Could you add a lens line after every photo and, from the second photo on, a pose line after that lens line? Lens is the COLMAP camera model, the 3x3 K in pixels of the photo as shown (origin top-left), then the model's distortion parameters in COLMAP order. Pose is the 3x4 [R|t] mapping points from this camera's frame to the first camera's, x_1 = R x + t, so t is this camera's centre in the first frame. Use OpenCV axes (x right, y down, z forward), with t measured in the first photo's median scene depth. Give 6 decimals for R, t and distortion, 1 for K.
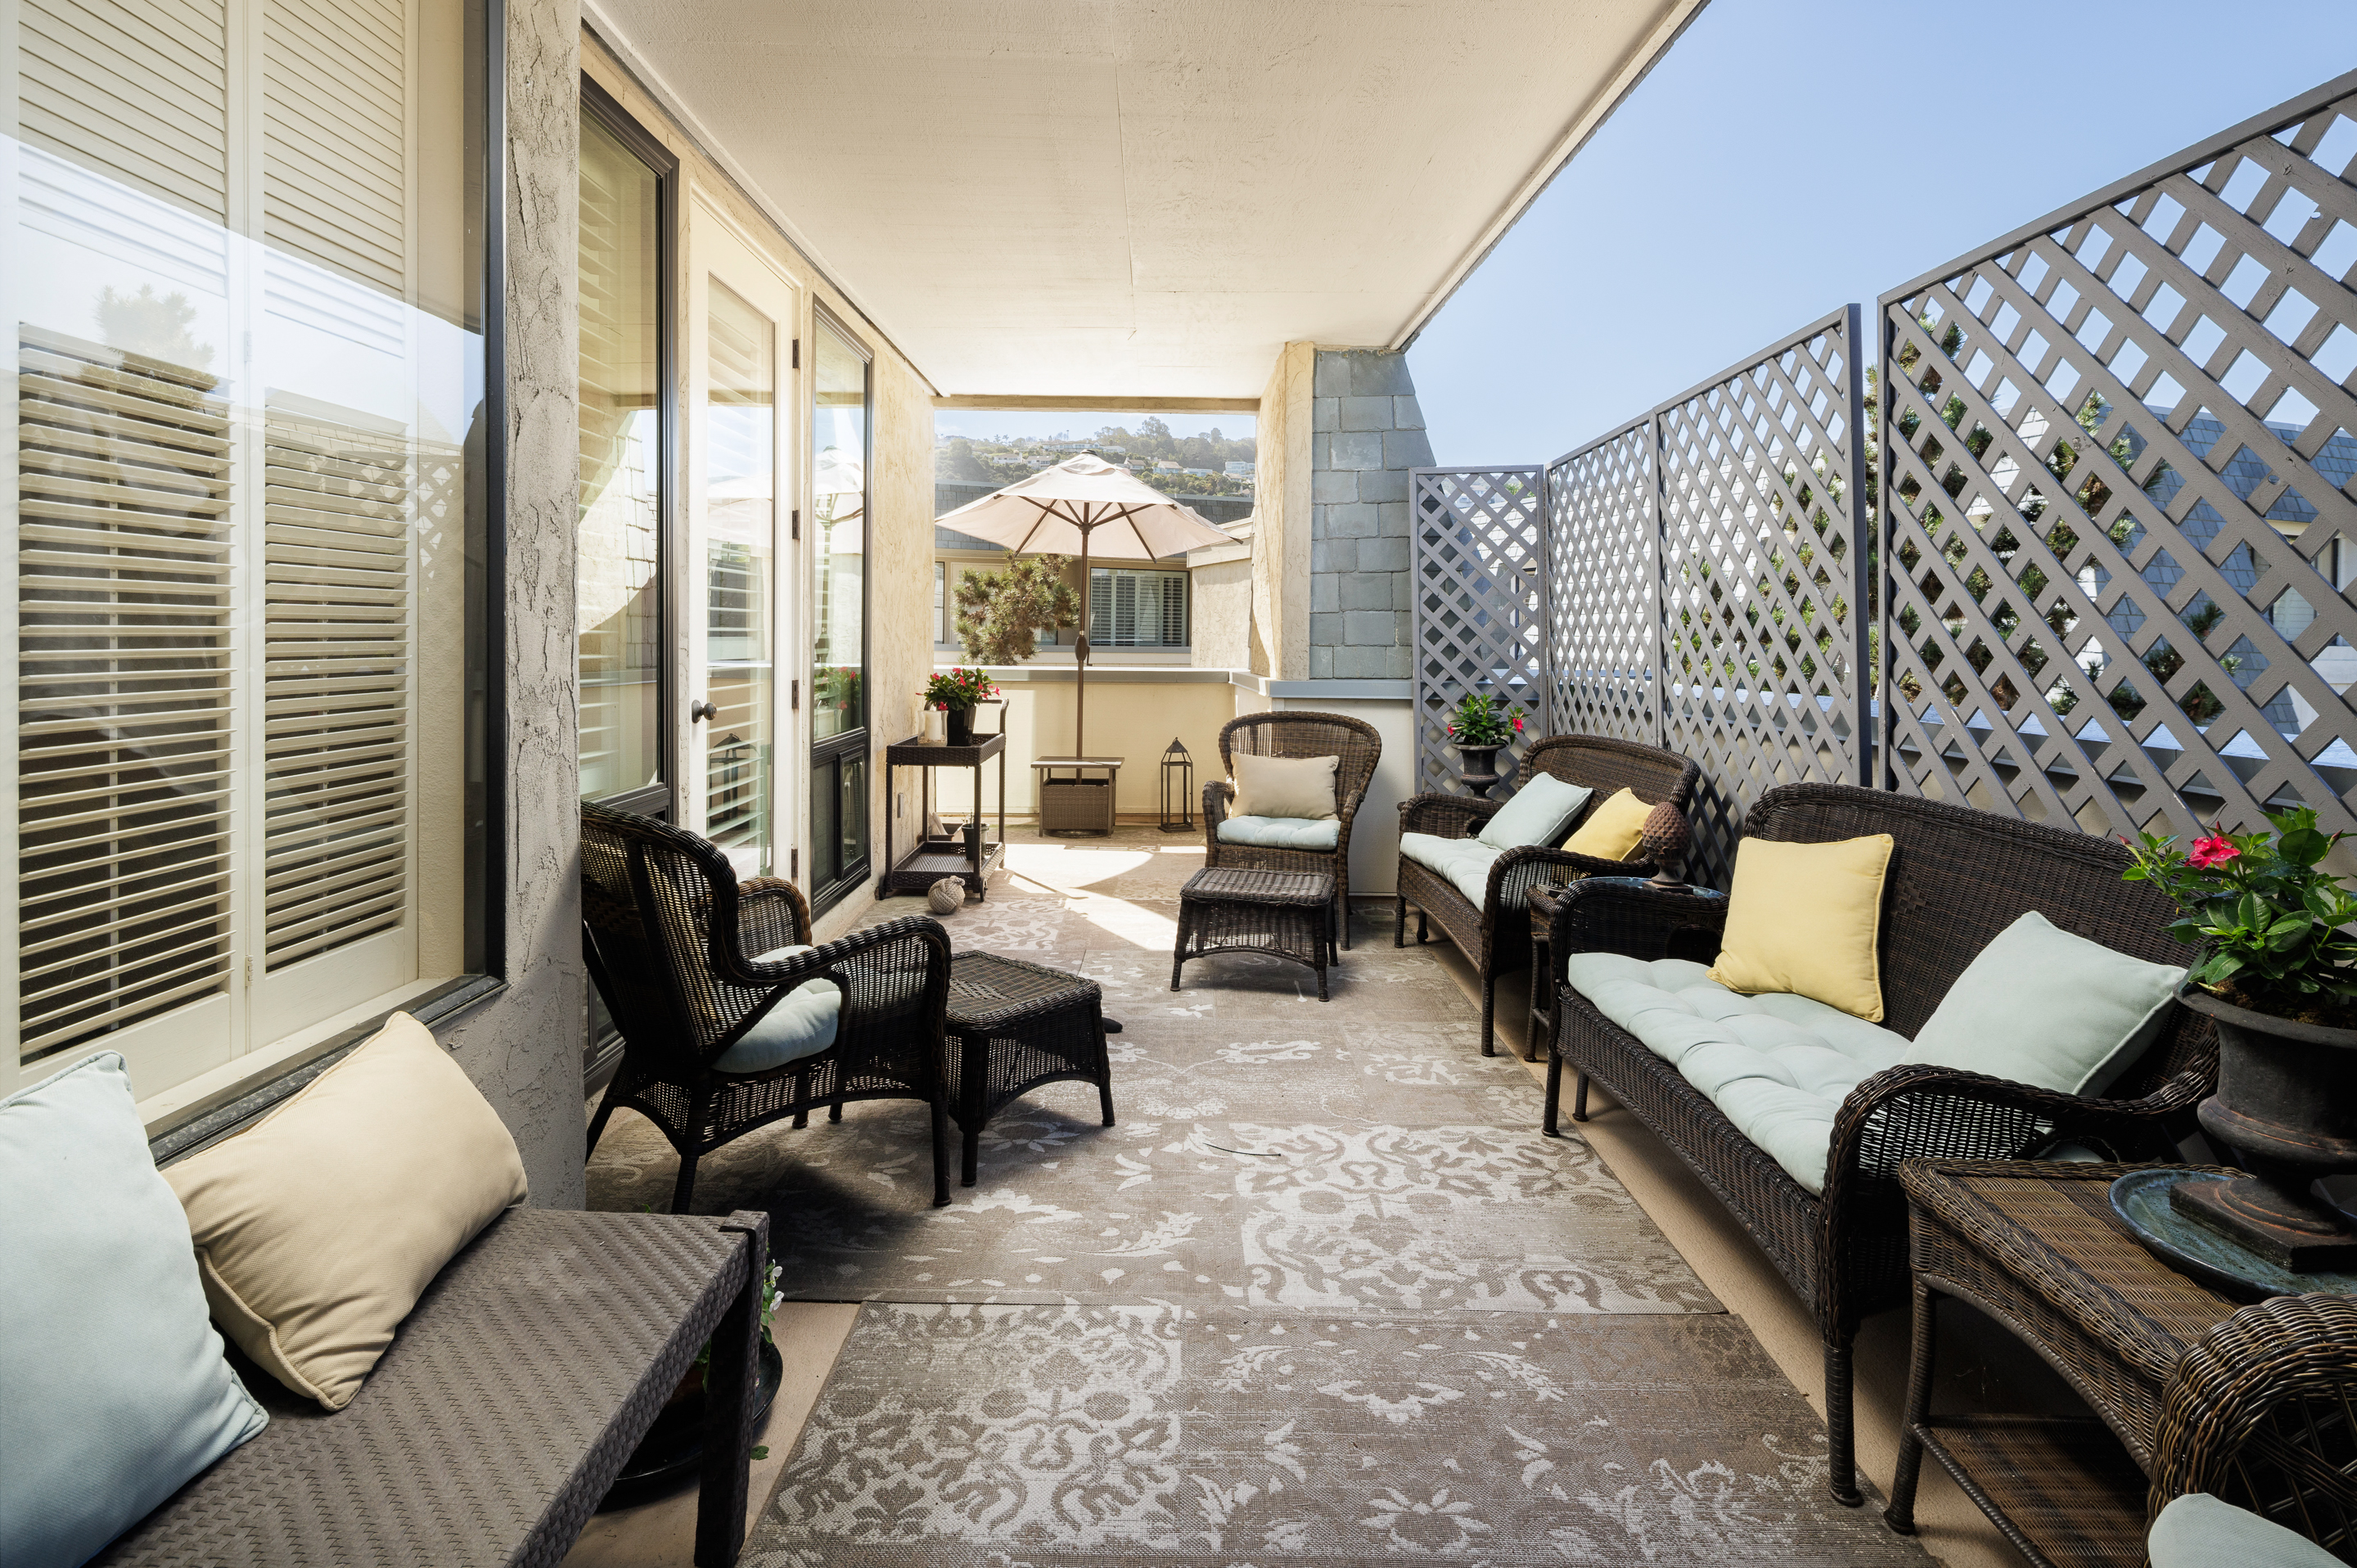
lens RADIAL K [[1157.1, 0, 1179.9], [0, 1157.1, 667.7], [0, 0, 1]] dist [-0.003845, -0.001220]
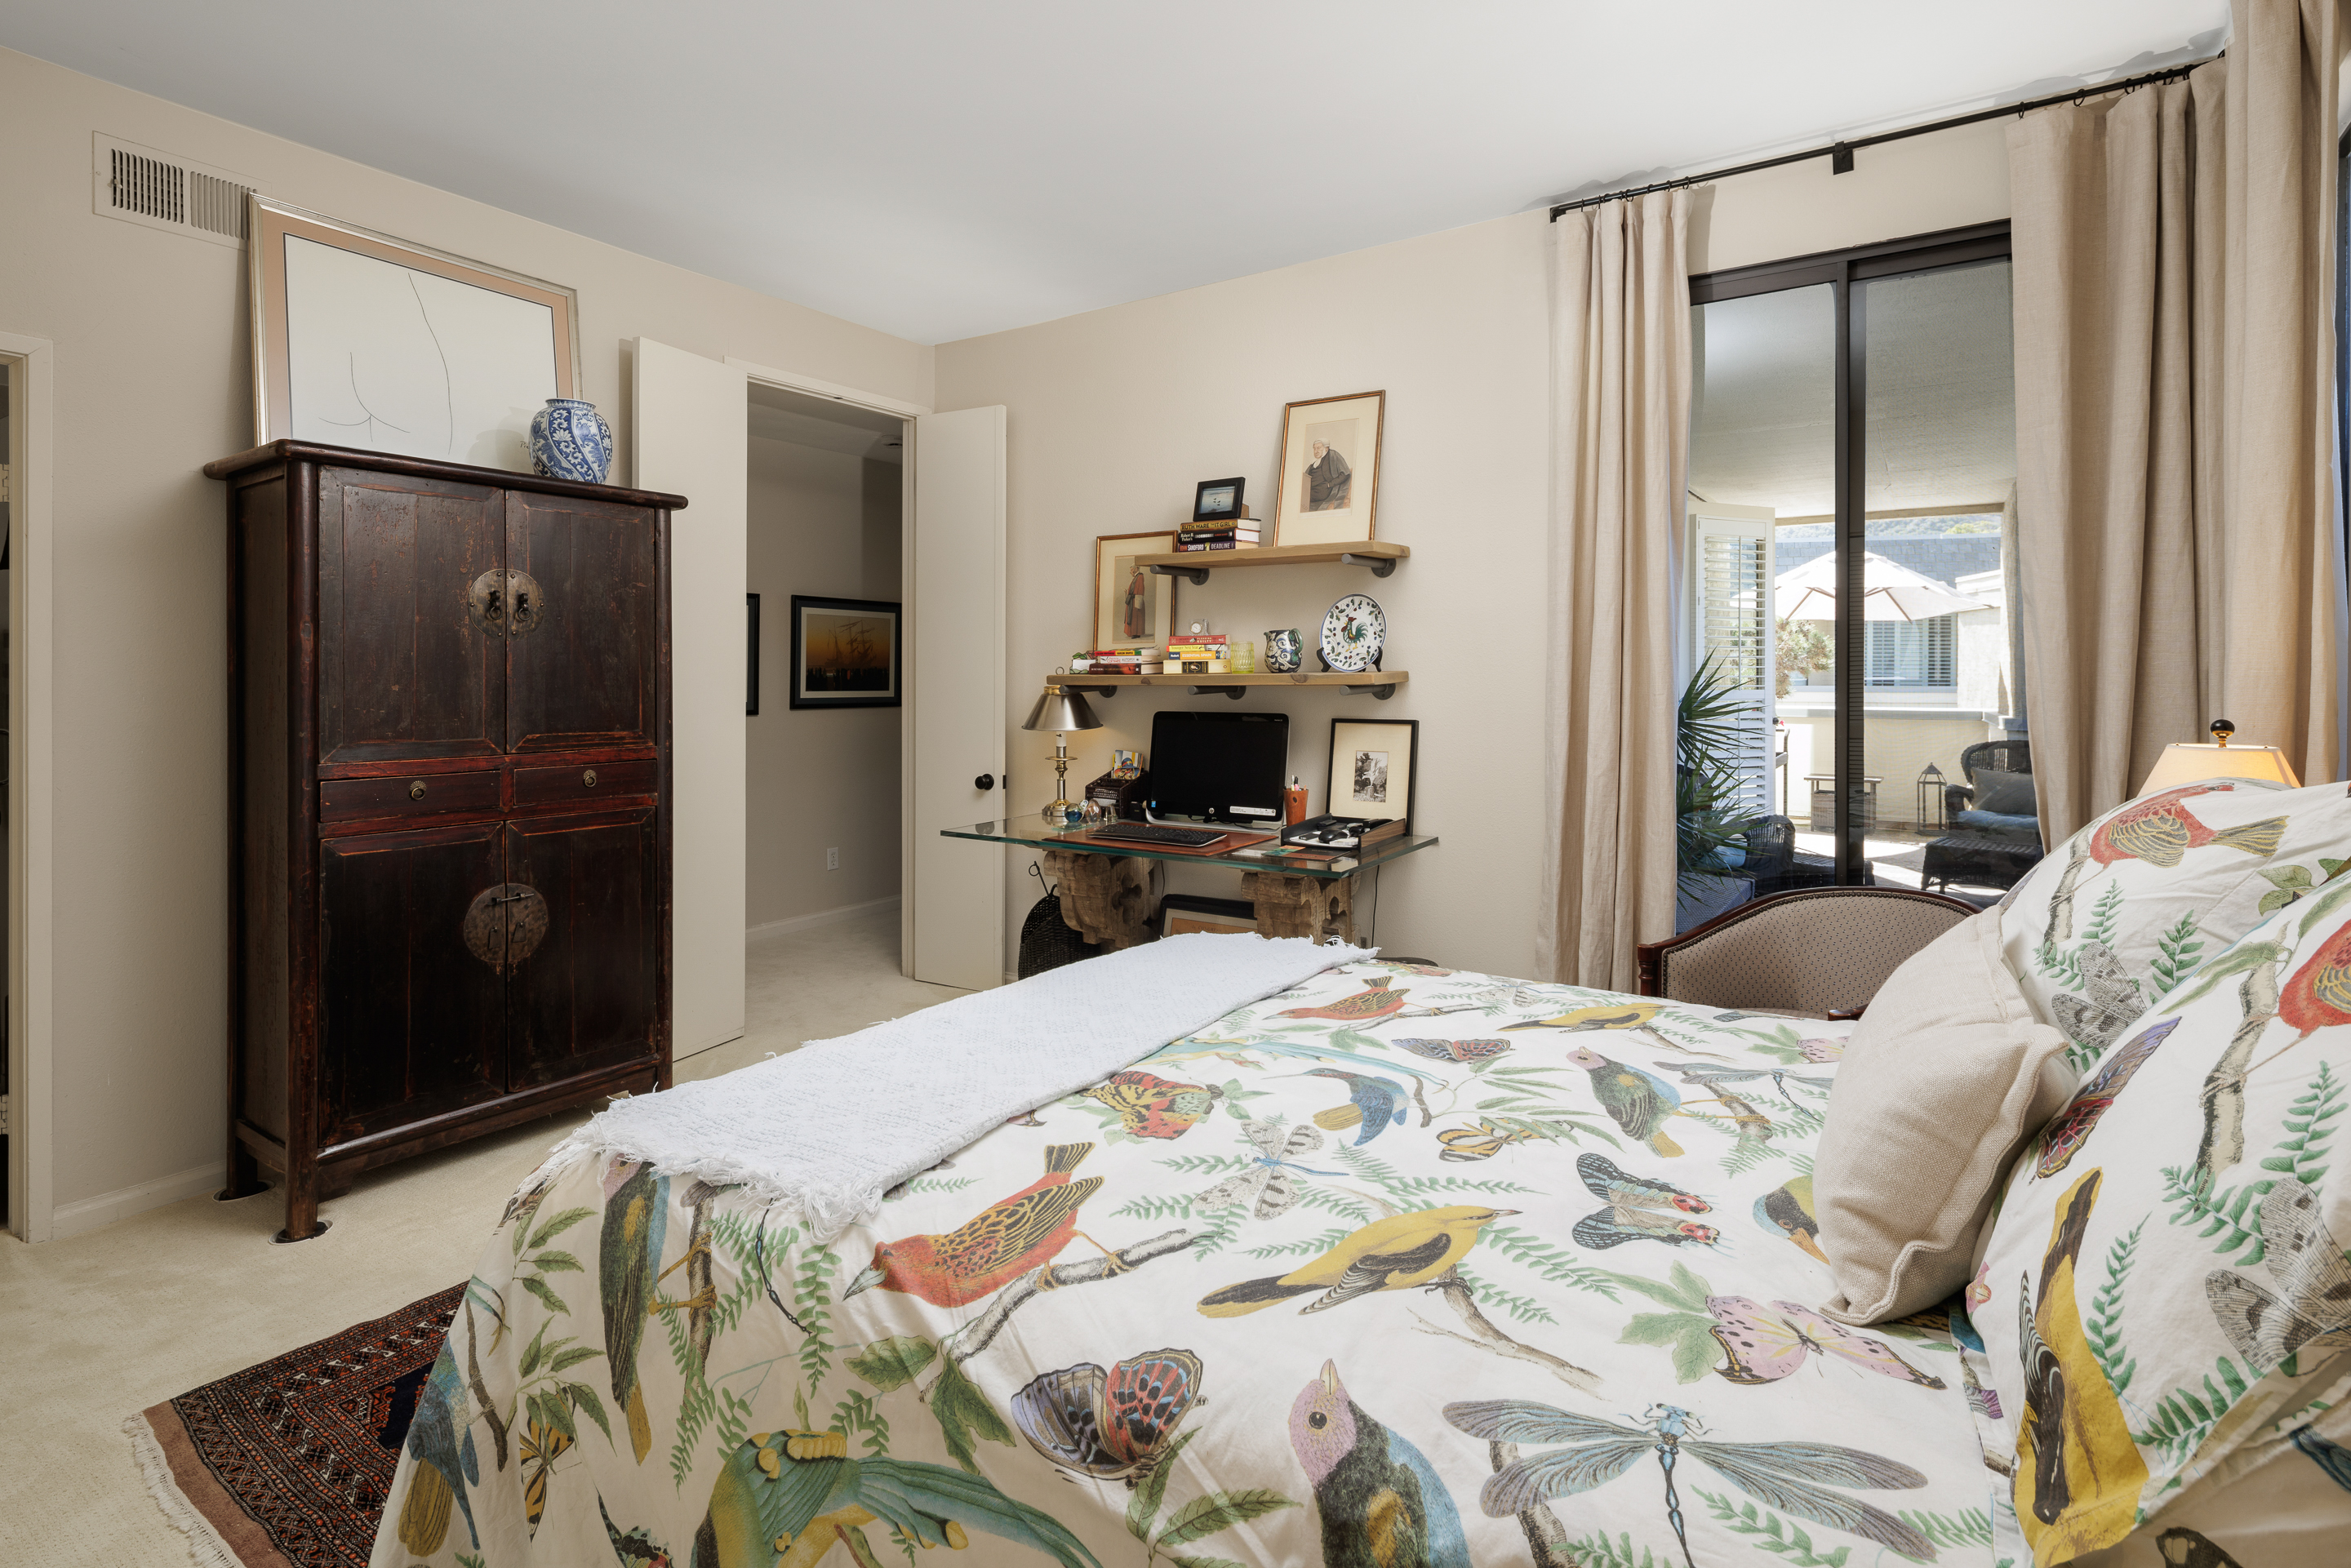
lens RADIAL K [[1154.1, 0, 1176.9], [0, 1154.1, 668.0], [0, 0, 1]] dist [-0.003845, -0.001220]
pose [[0.827079, -0.011067, -0.561976, 0.023687], [-0.006757, 0.999538, -0.029628, -0.000730], [0.562044, 0.028302, 0.826623, -0.524688]]
